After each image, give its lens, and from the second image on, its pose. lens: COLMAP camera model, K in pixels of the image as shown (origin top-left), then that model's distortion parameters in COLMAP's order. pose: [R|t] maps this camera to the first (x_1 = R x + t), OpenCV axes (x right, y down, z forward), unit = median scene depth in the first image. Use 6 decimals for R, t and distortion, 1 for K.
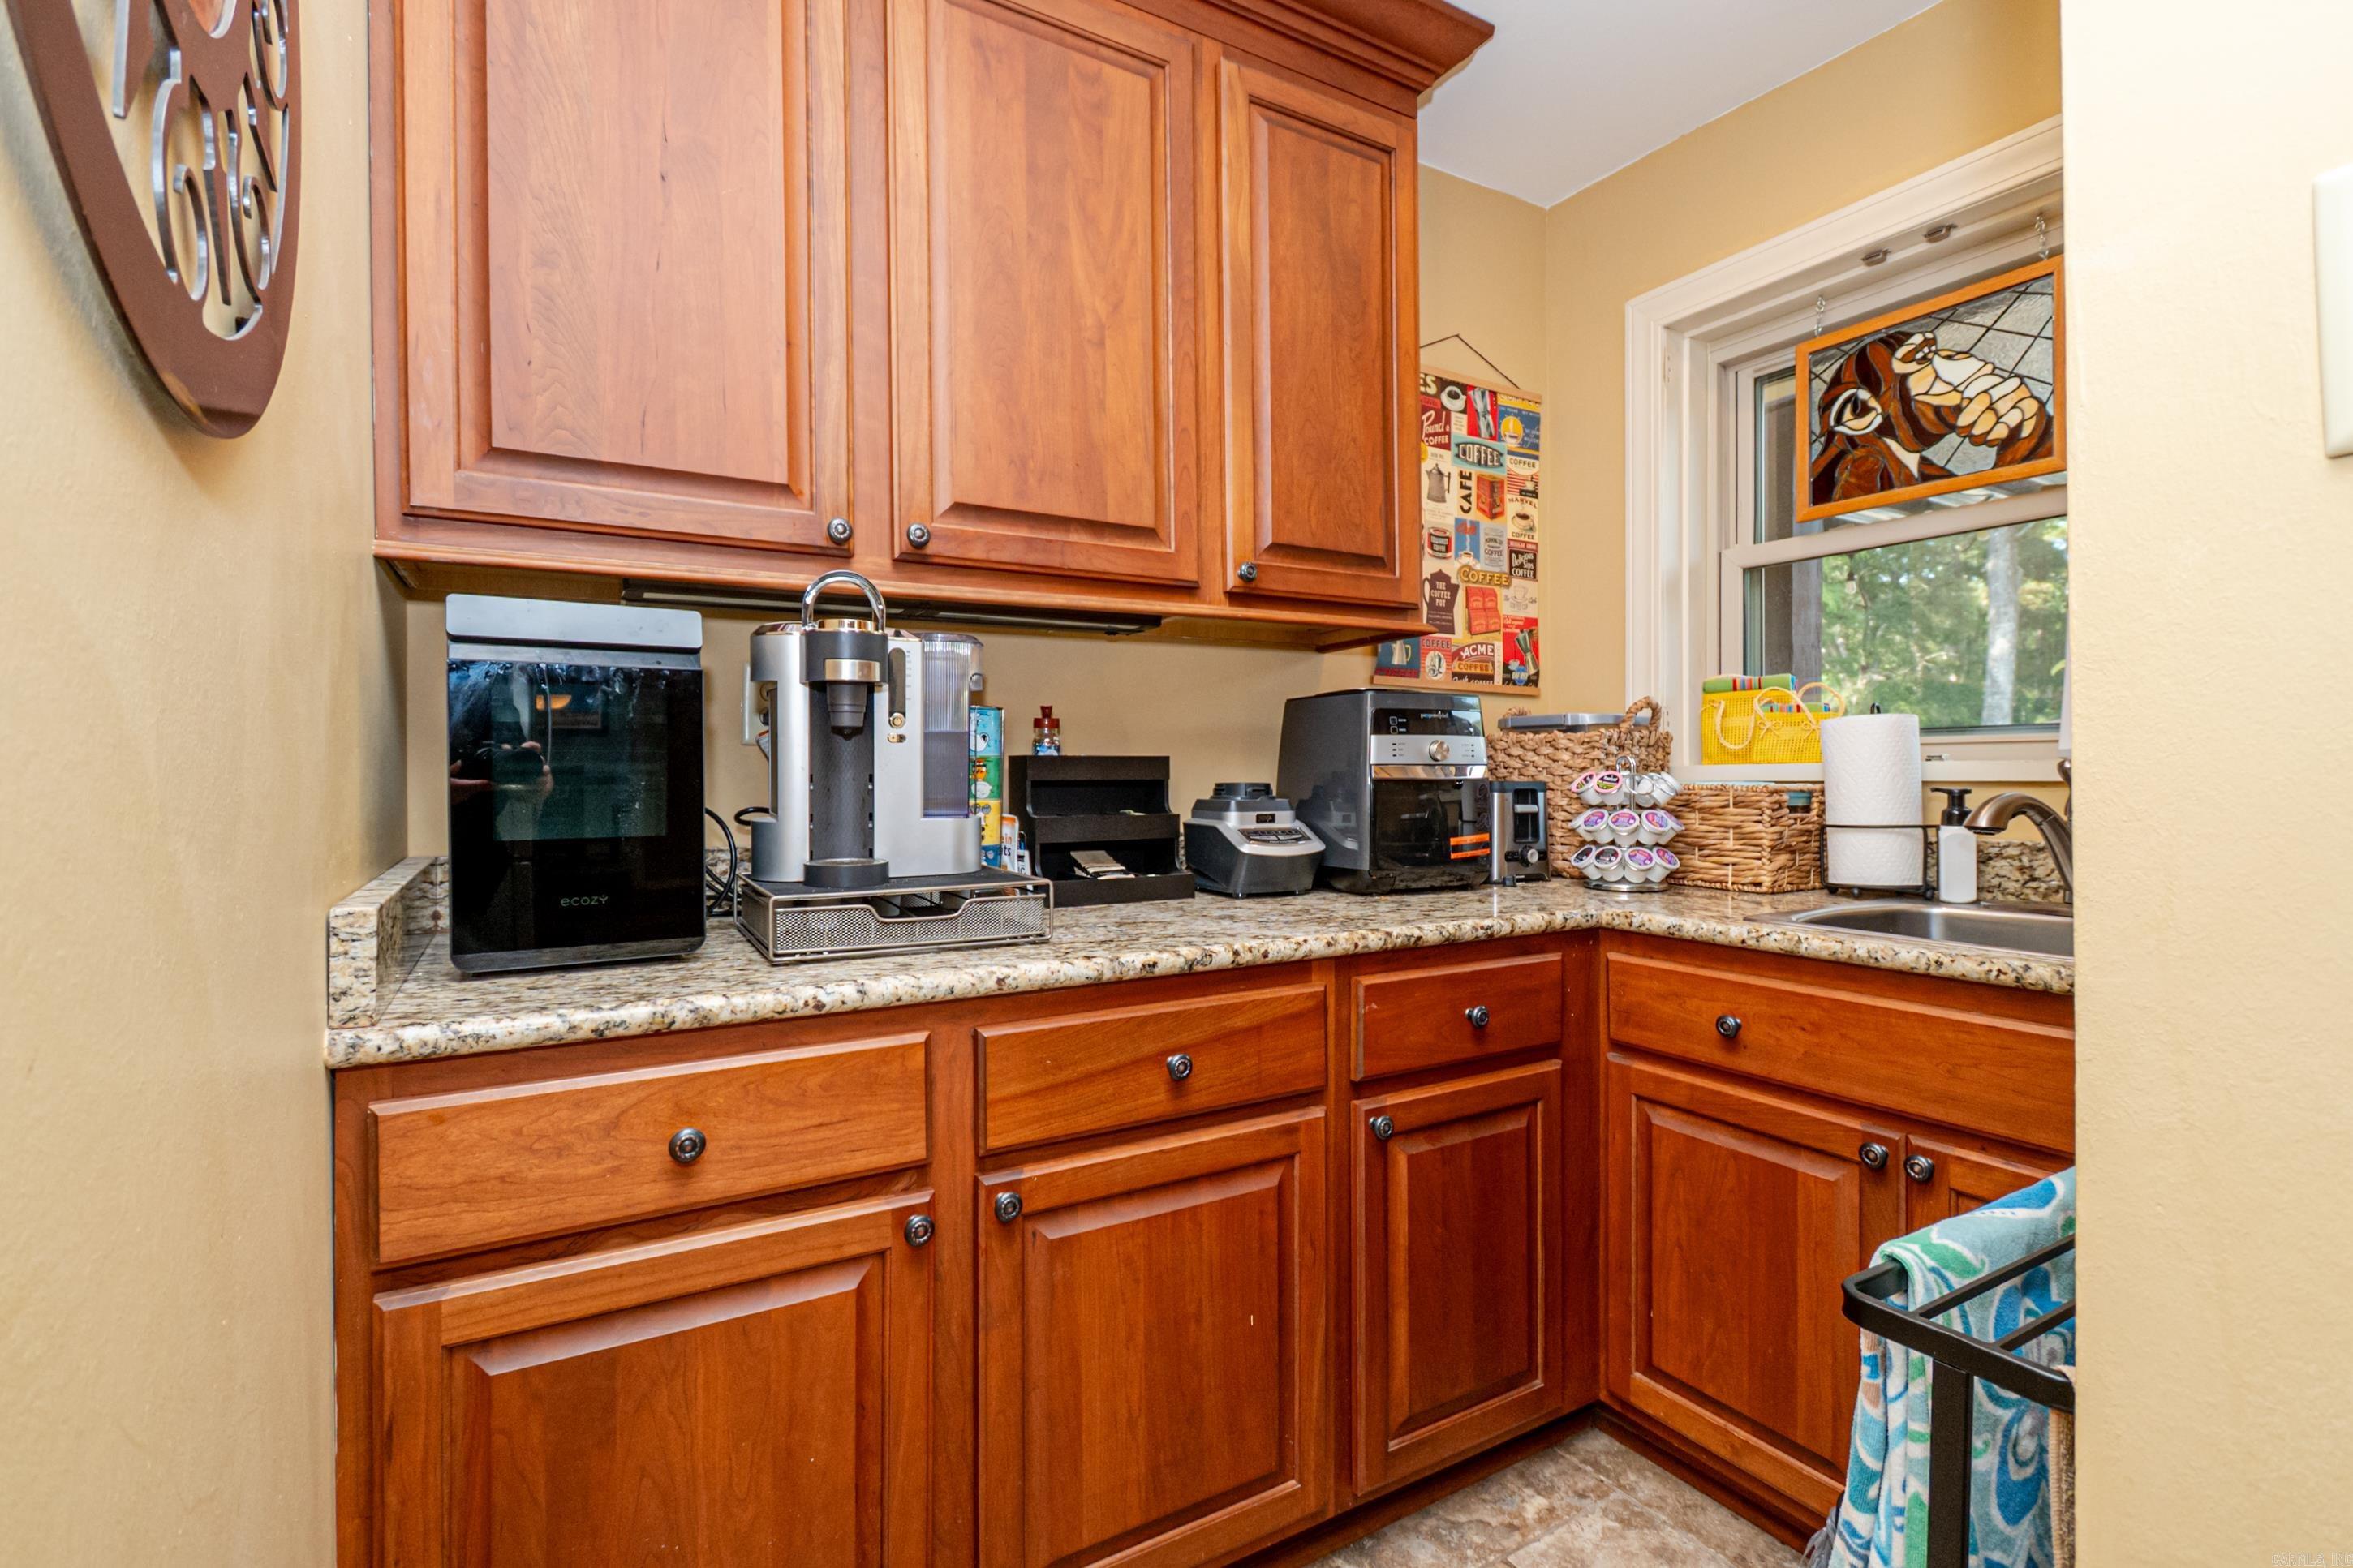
lens RADIAL K [[1054.6, 0, 1192.7], [0, 1054.6, 792.0], [0, 0, 1]] dist [0.005368, -0.001741]
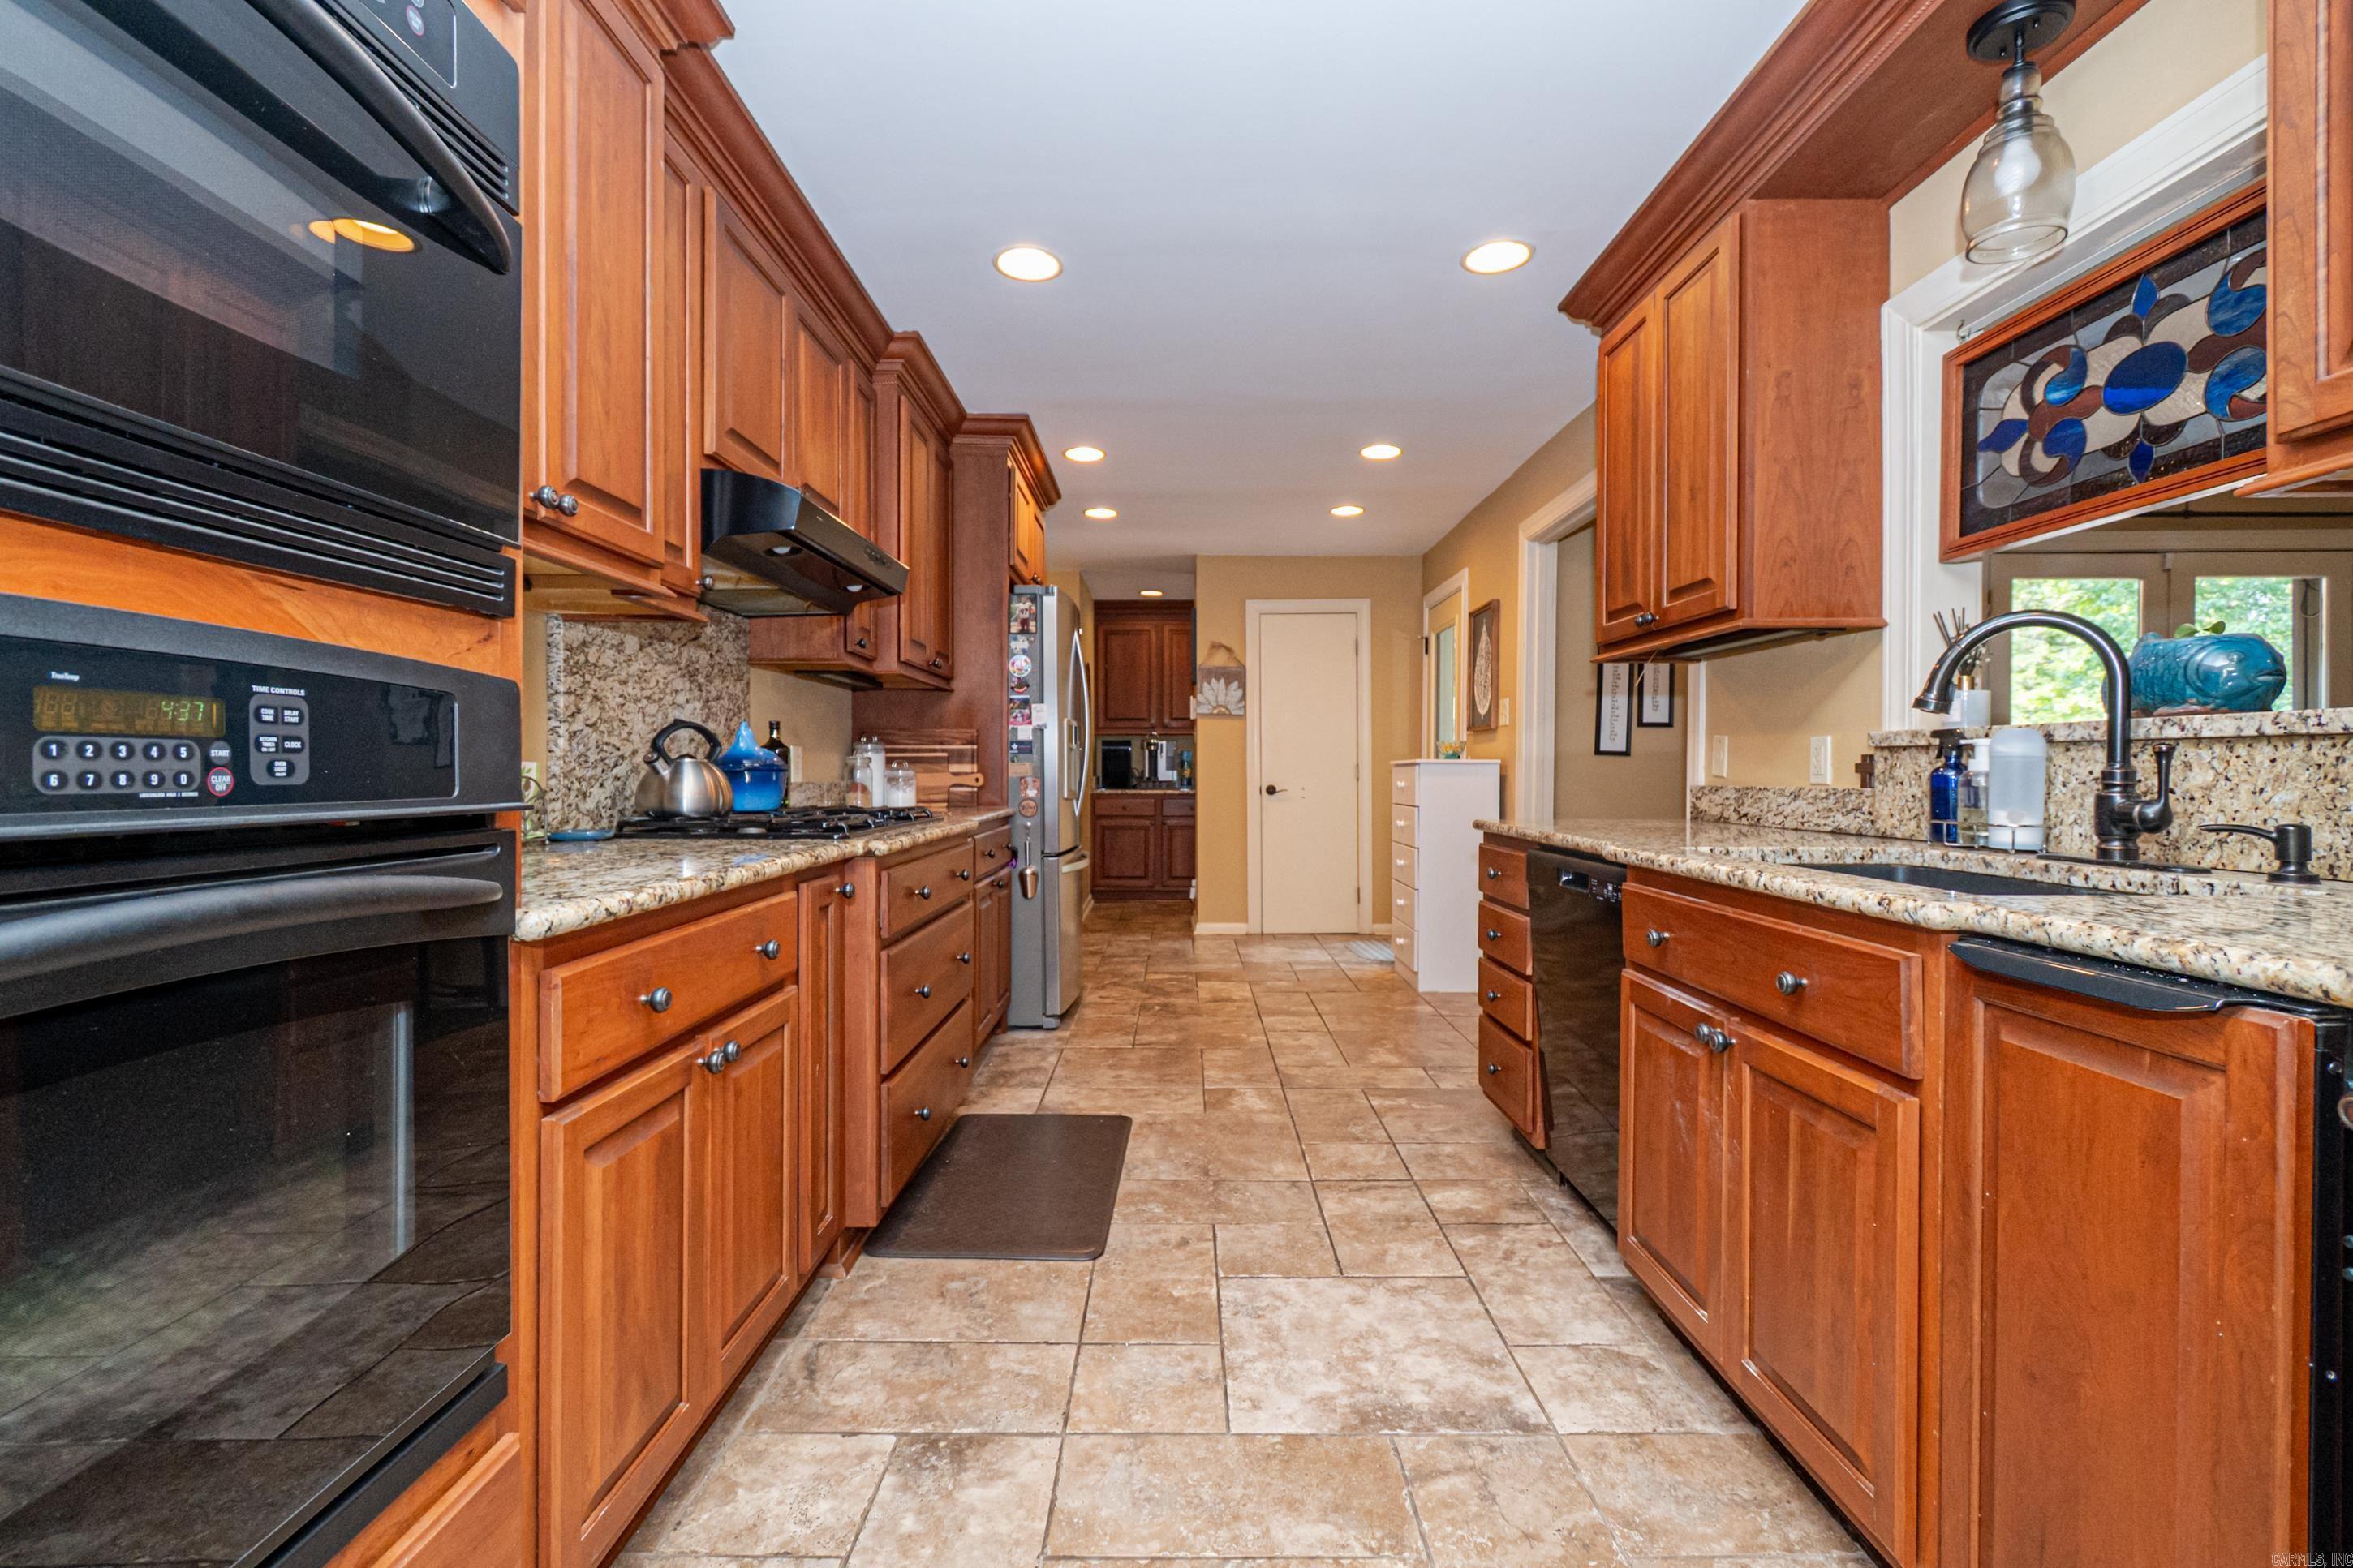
lens RADIAL K [[1054.6, 0, 1175.7], [0, 1054.6, 777.3], [0, 0, 1]] dist [0.005368, -0.001741]
pose [[0.857278, 0.009634, -0.514764, 3.728187], [-0.007302, 0.999952, 0.006554, 0.032008], [0.514803, -0.001860, 0.857307, -5.337828]]
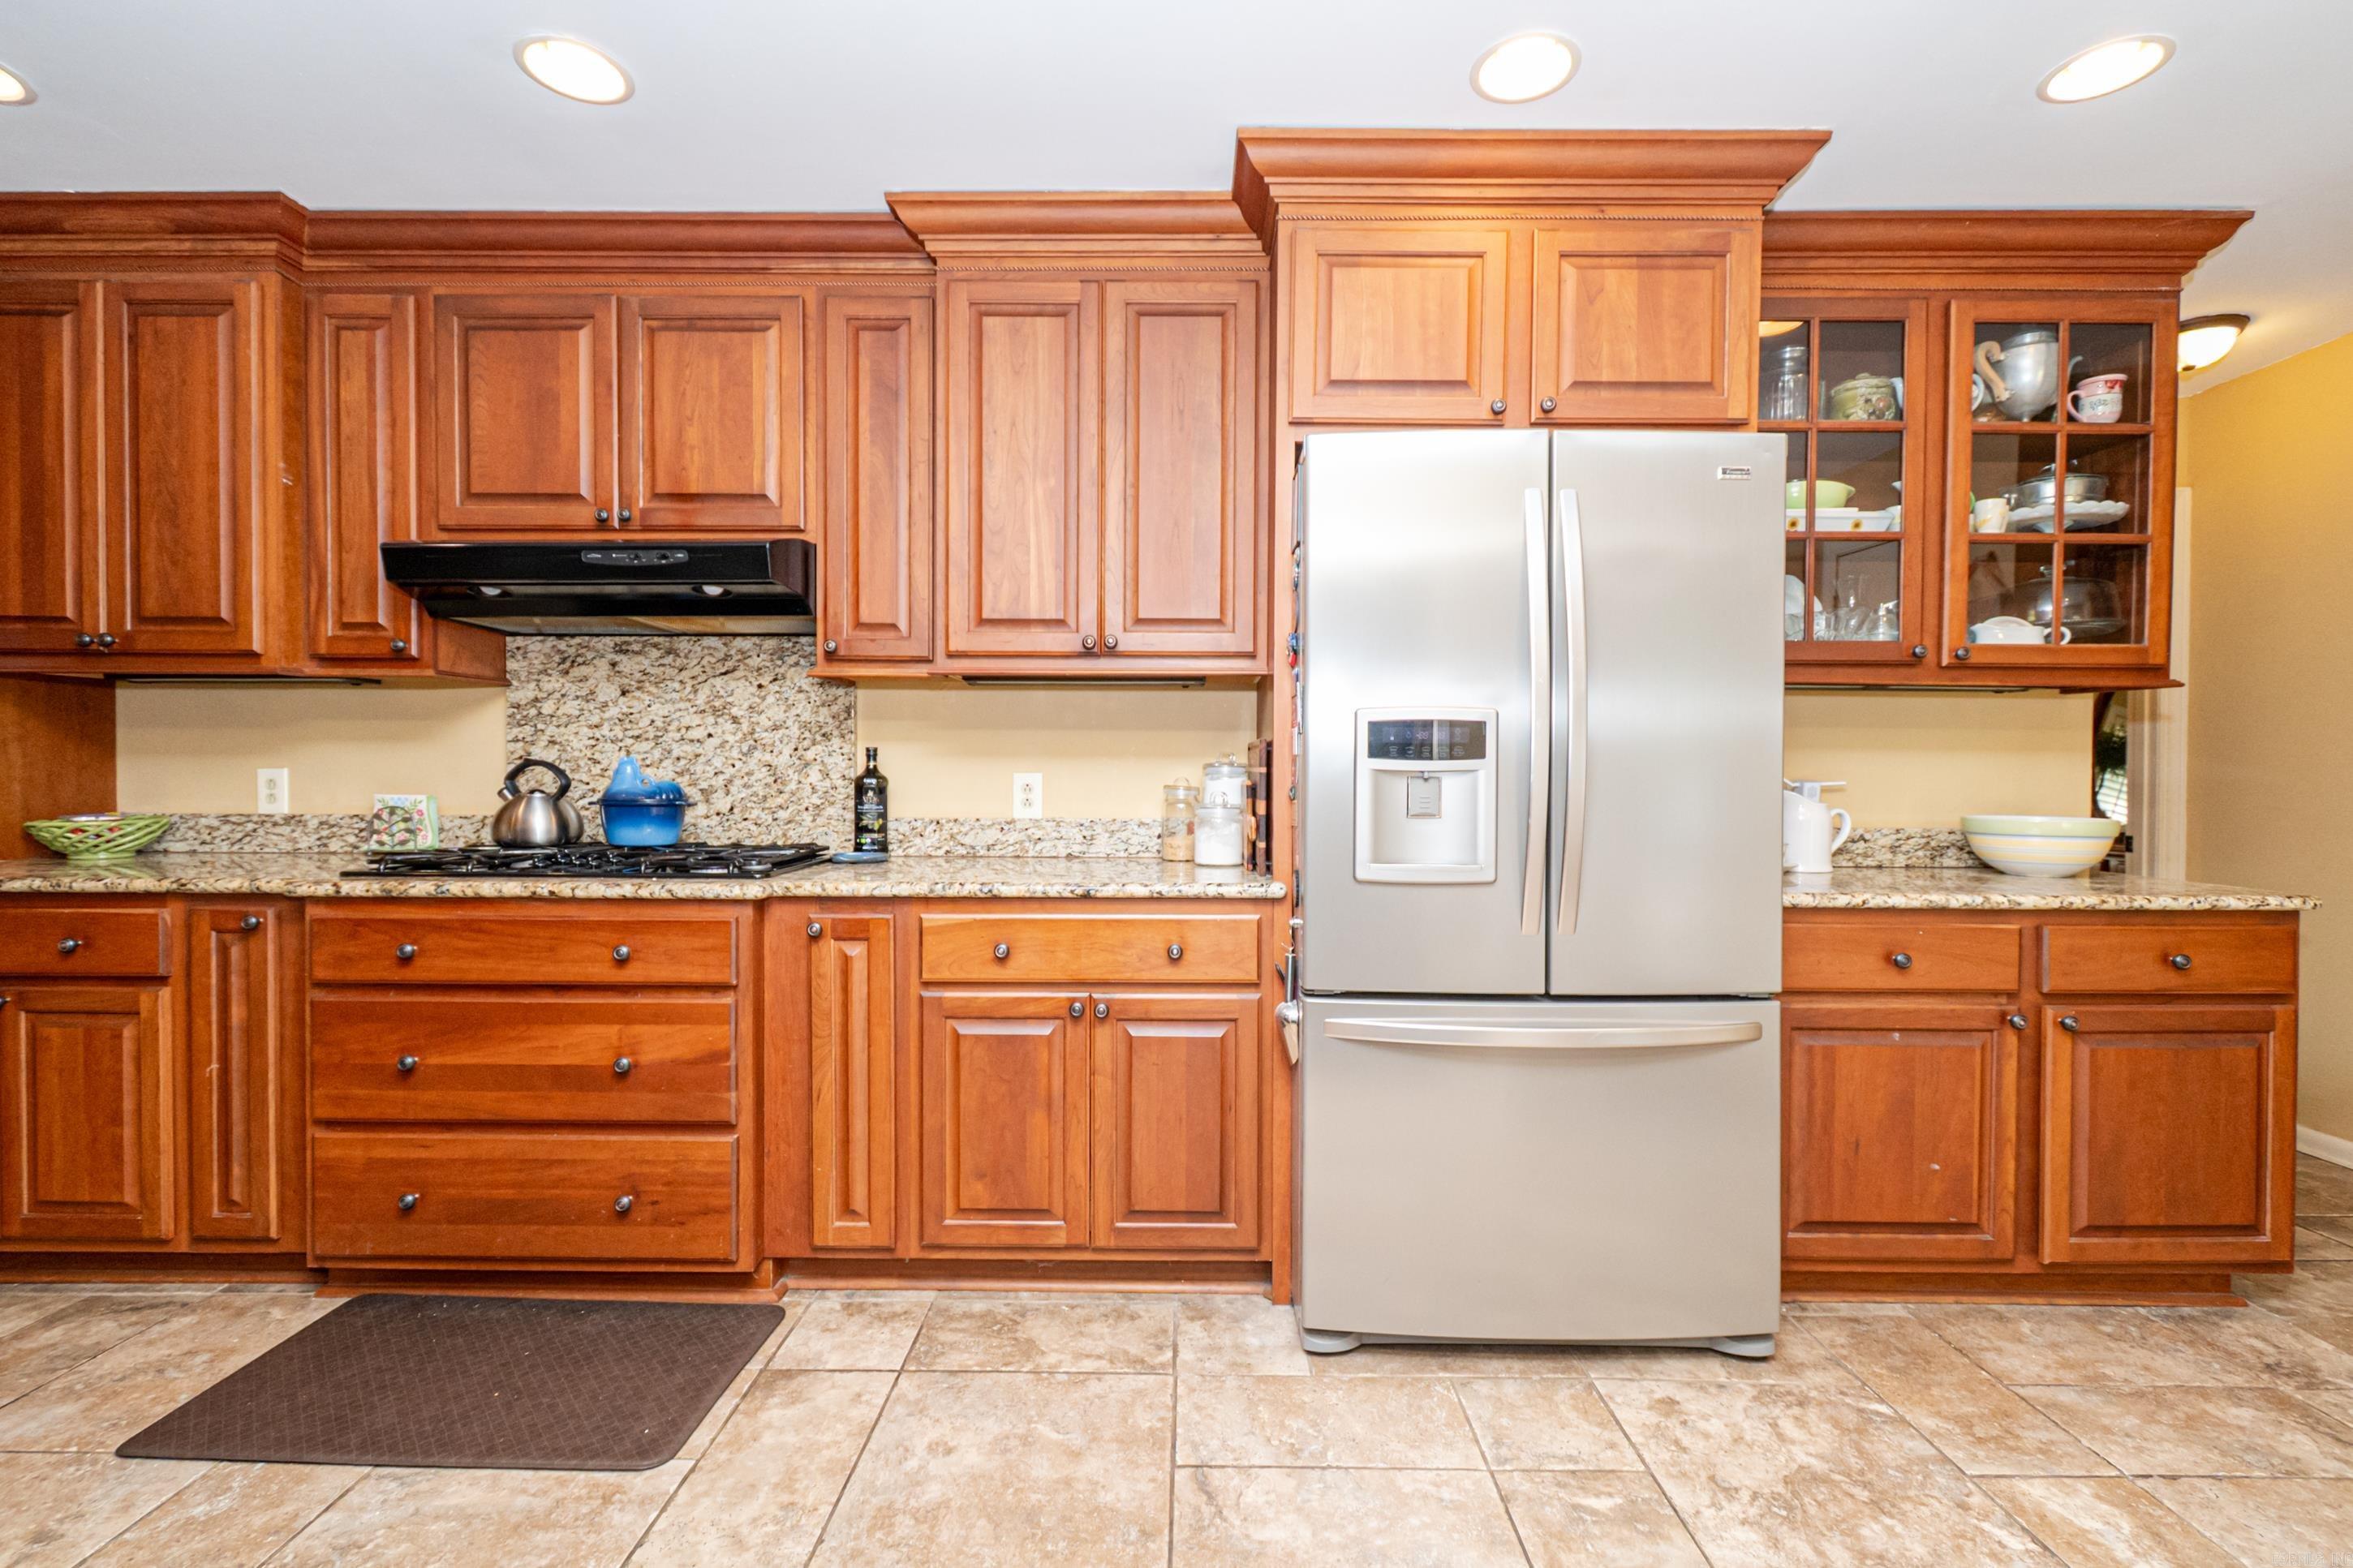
lens RADIAL K [[1054.6, 0, 1193.7], [0, 1054.6, 785.4], [0, 0, 1]] dist [0.005368, -0.001741]
pose [[-0.516478, 0.014734, -0.856174, 3.069098], [-0.004232, 0.999796, 0.019759, -0.054656], [0.856290, 0.013828, -0.516310, -1.535921]]
